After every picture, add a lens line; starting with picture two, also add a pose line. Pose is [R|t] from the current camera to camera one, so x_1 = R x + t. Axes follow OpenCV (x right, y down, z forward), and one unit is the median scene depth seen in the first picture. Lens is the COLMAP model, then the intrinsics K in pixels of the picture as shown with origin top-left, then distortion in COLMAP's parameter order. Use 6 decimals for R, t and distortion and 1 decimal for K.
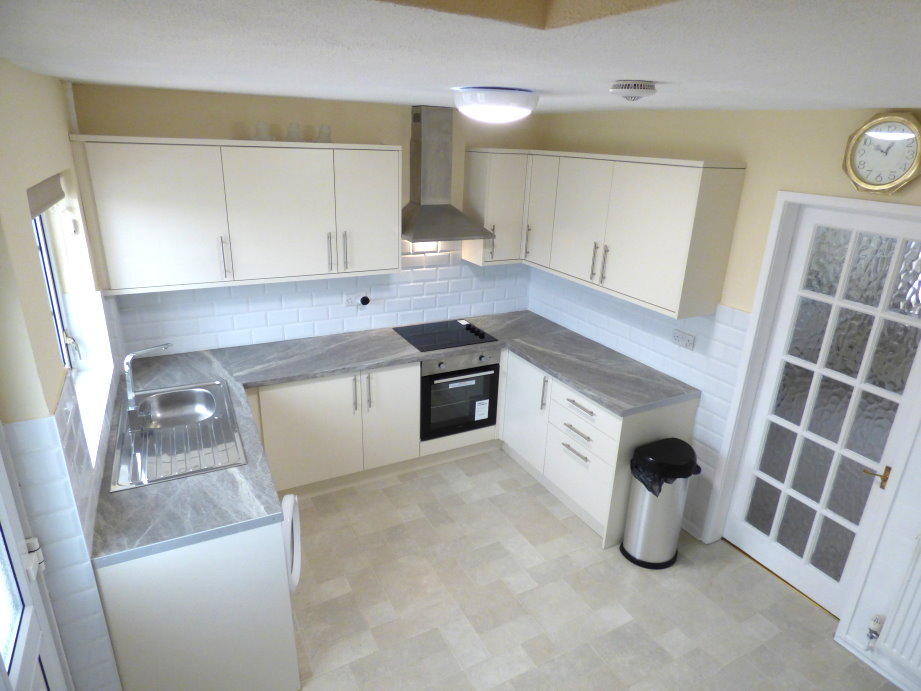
lens RADIAL K [[560.4, 0, 460.5], [0, 560.4, 345.5], [0, 0, 1]] dist [-0.017913, 0.002532]
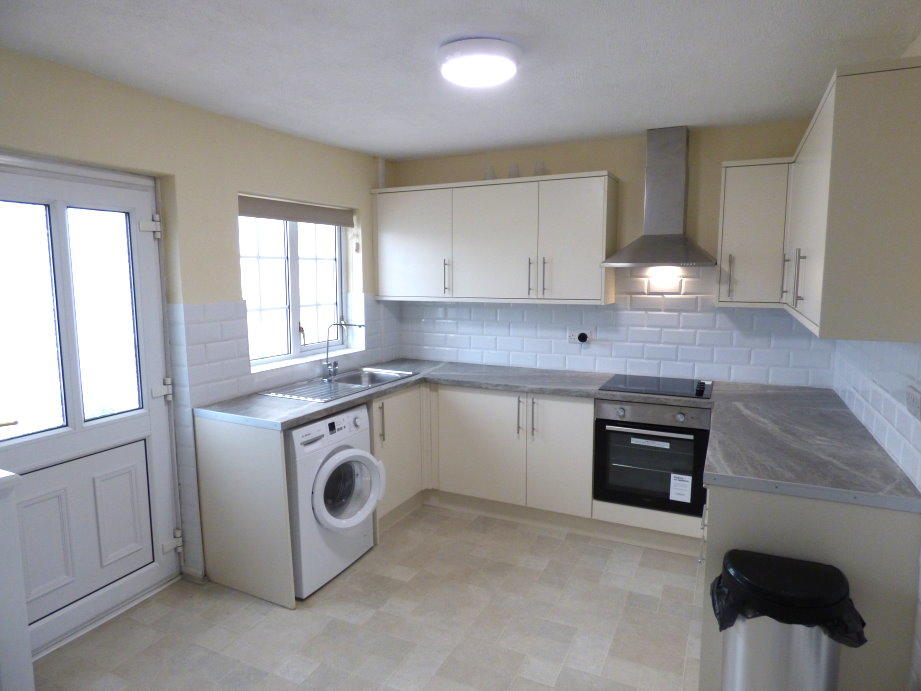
lens RADIAL K [[560.4, 0, 460.5], [0, 560.4, 345.5], [0, 0, 1]] dist [-0.017913, 0.002532]
pose [[0.581782, 0.063320, -0.810877, 0.522696], [-0.254922, 0.960927, -0.107863, 0.096802], [0.772363, 0.269464, 0.575191, 0.315280]]
